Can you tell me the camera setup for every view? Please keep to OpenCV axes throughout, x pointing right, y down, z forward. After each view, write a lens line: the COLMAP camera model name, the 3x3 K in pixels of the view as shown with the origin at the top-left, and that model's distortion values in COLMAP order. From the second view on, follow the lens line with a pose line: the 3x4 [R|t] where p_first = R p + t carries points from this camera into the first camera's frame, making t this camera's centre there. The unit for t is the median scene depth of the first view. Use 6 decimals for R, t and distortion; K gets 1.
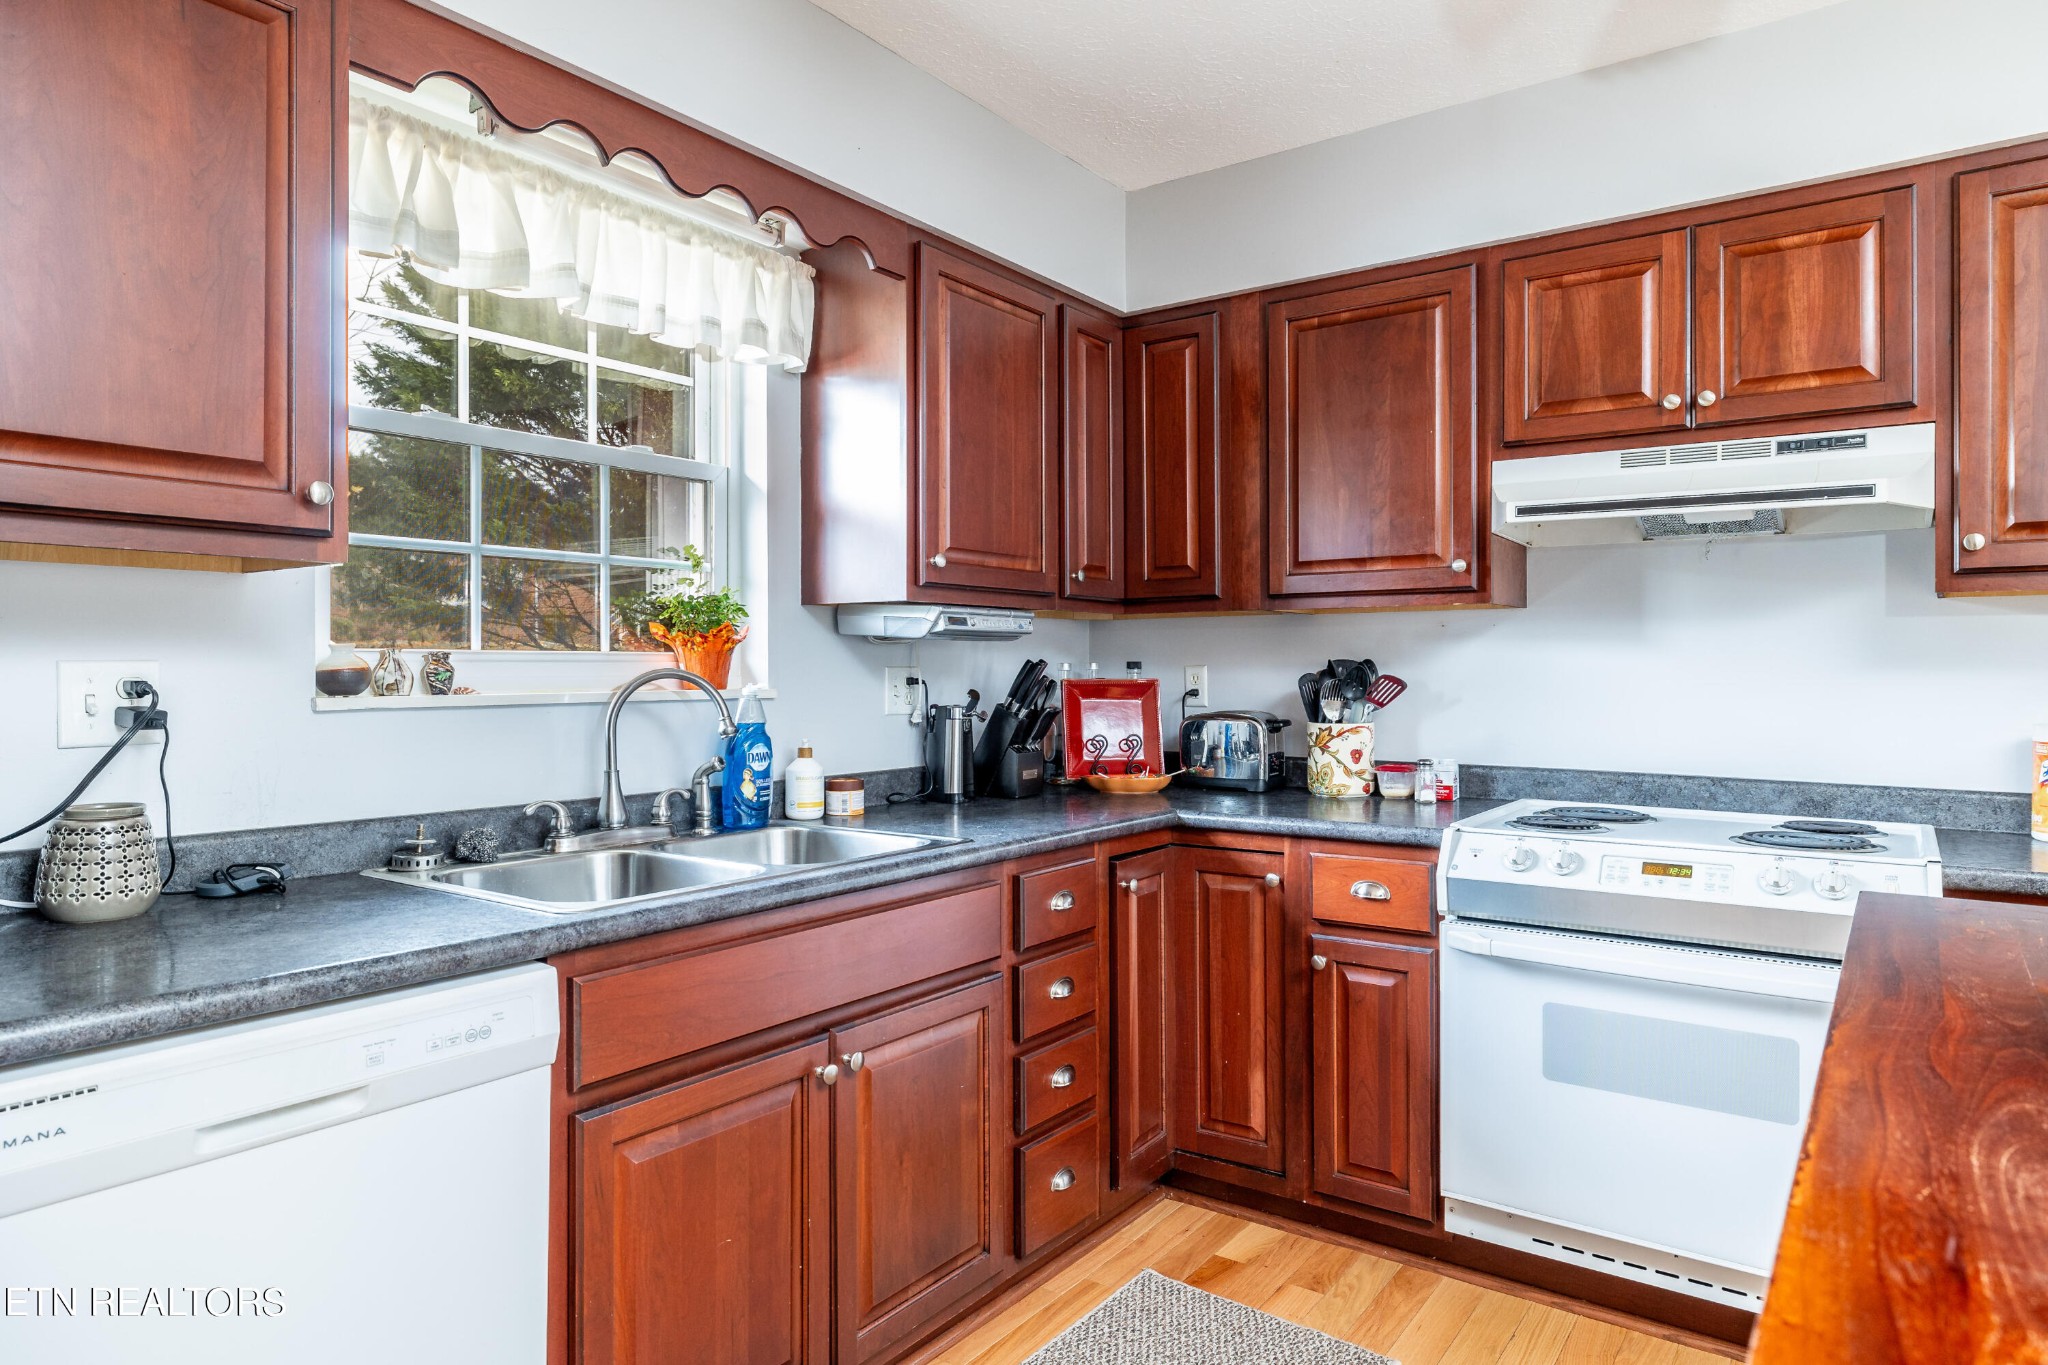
lens RADIAL K [[1212.6, 0, 1039.8], [0, 1212.6, 676.4], [0, 0, 1]] dist [-0.002053, 0.002094]
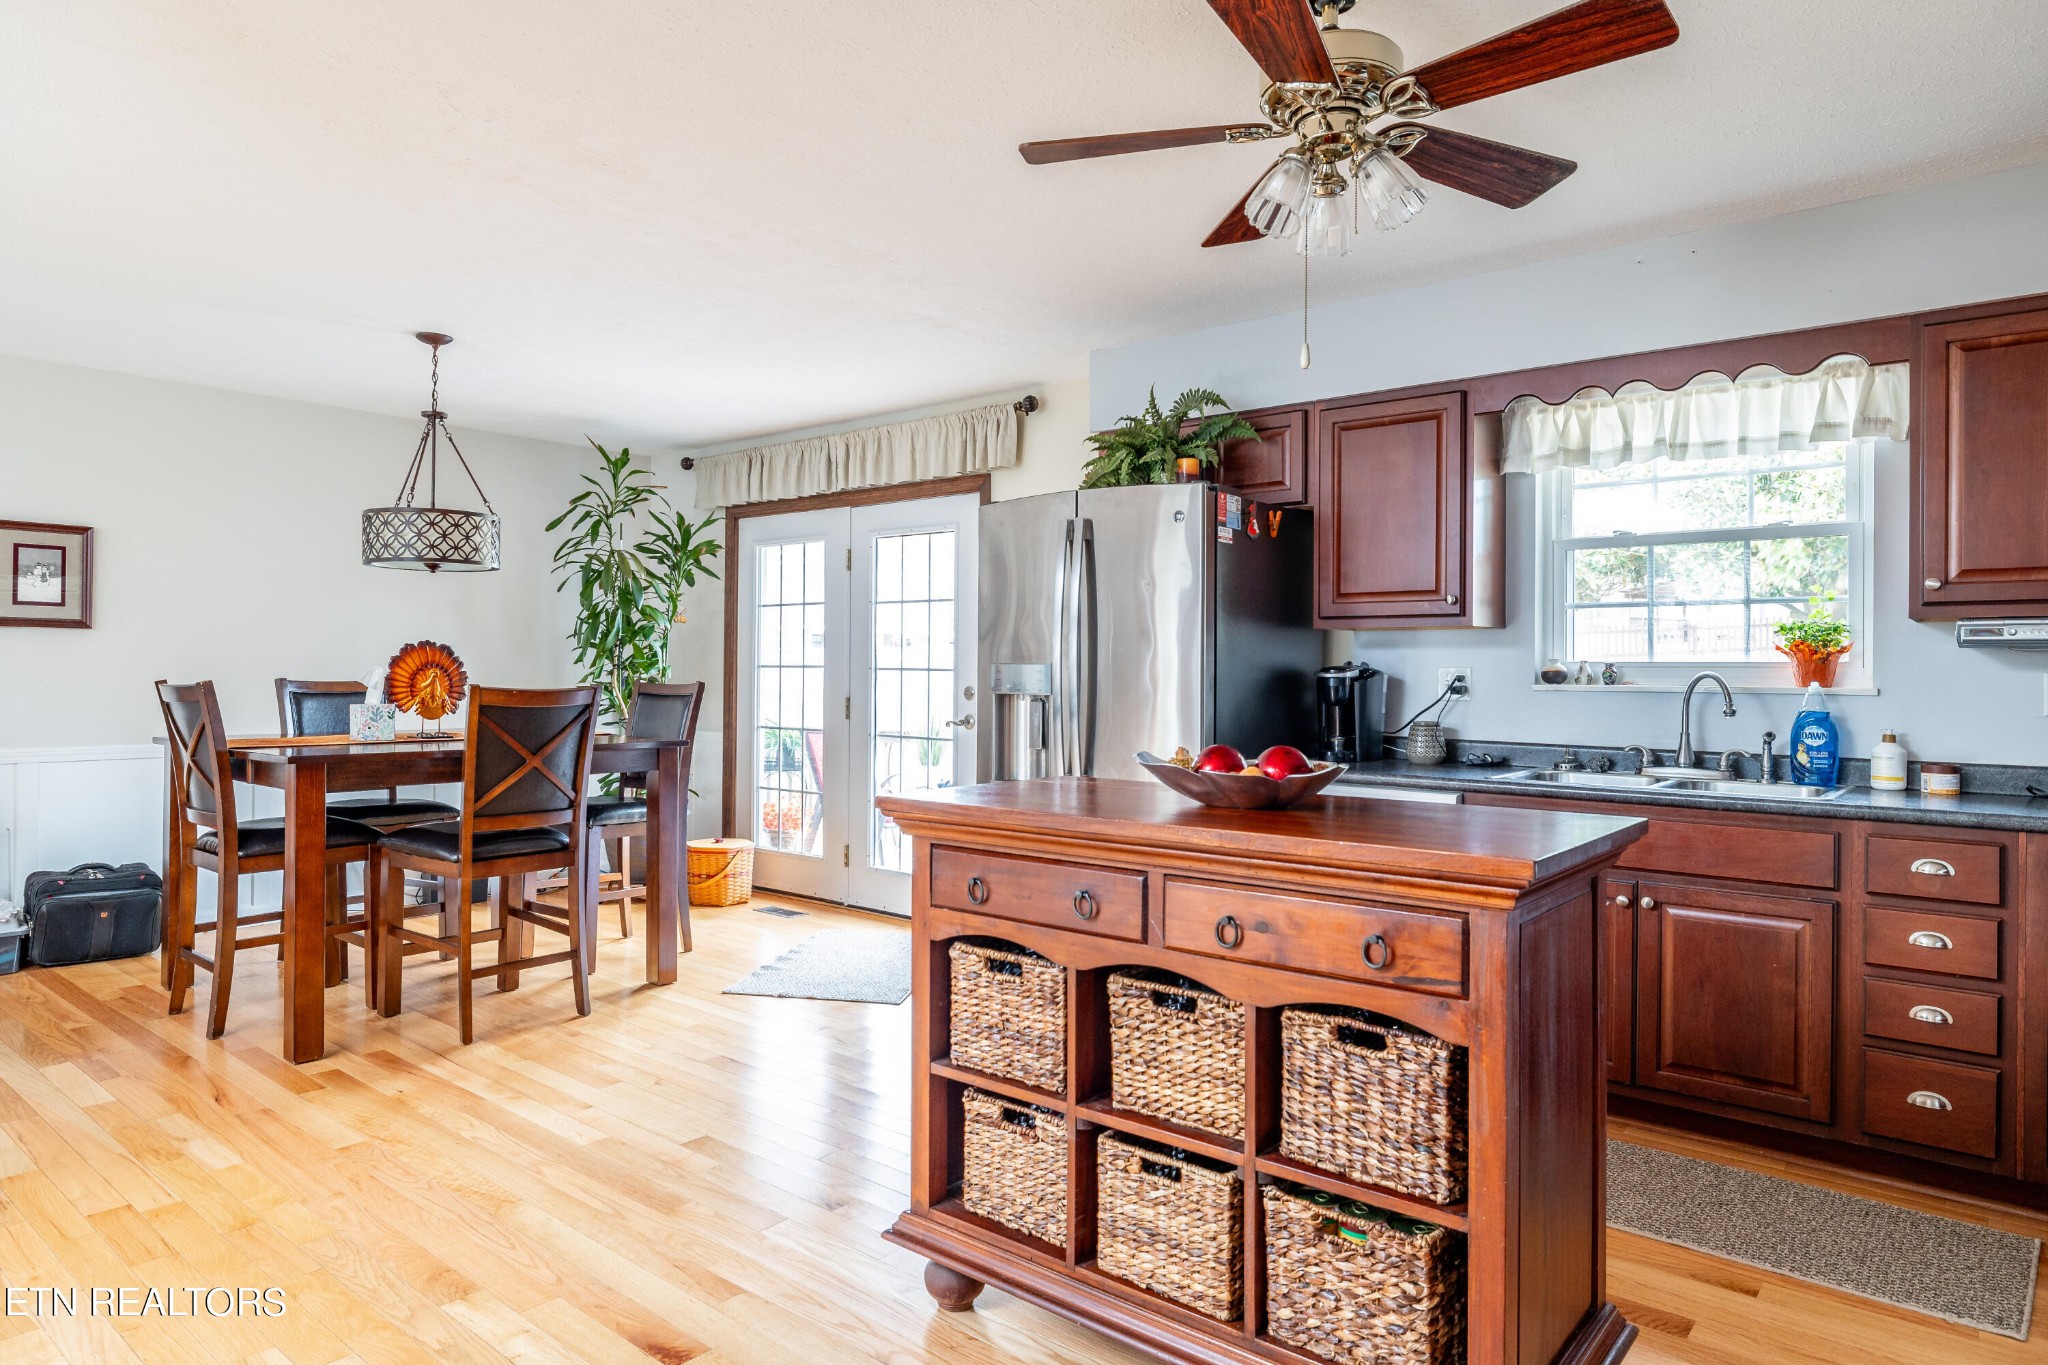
lens RADIAL K [[1212.6, 0, 1018.4], [0, 1212.6, 679.2], [0, 0, 1]] dist [-0.002053, 0.002094]
pose [[-0.065154, 0.007524, -0.997847, 1.210249], [-0.013964, 0.999867, 0.008451, 0.002523], [0.997778, 0.014484, -0.065040, 0.174055]]
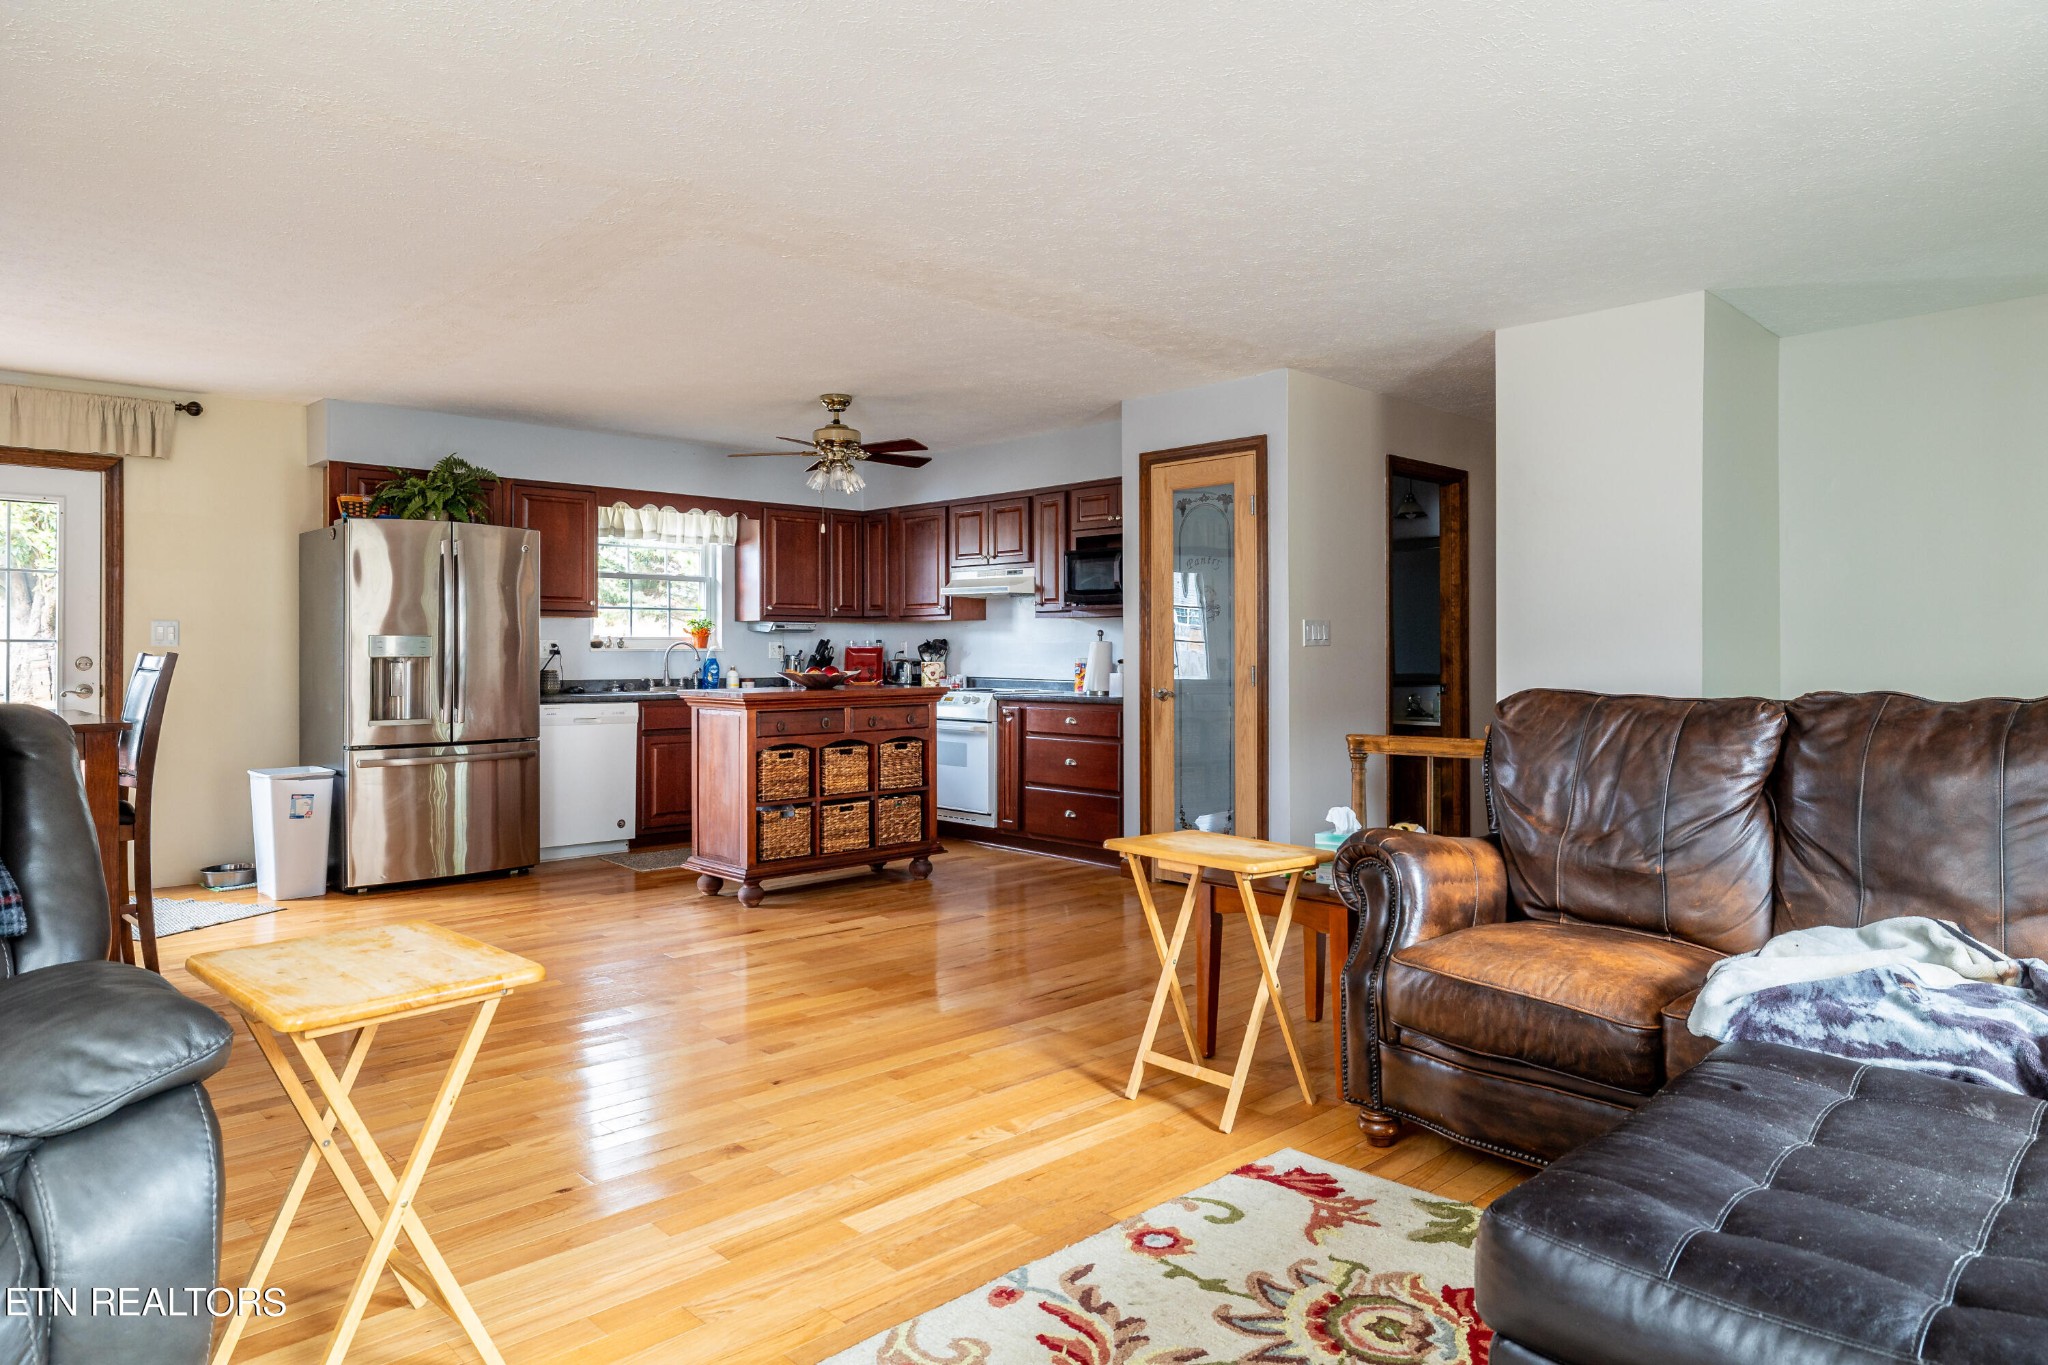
lens RADIAL K [[1212.6, 0, 1010.9], [0, 1212.6, 664.0], [0, 0, 1]] dist [-0.002053, 0.002094]
pose [[0.981852, 0.002952, -0.189624, 1.168611], [-0.002660, 0.999995, 0.001793, 0.045428], [0.189629, -0.001256, 0.981855, -2.047953]]
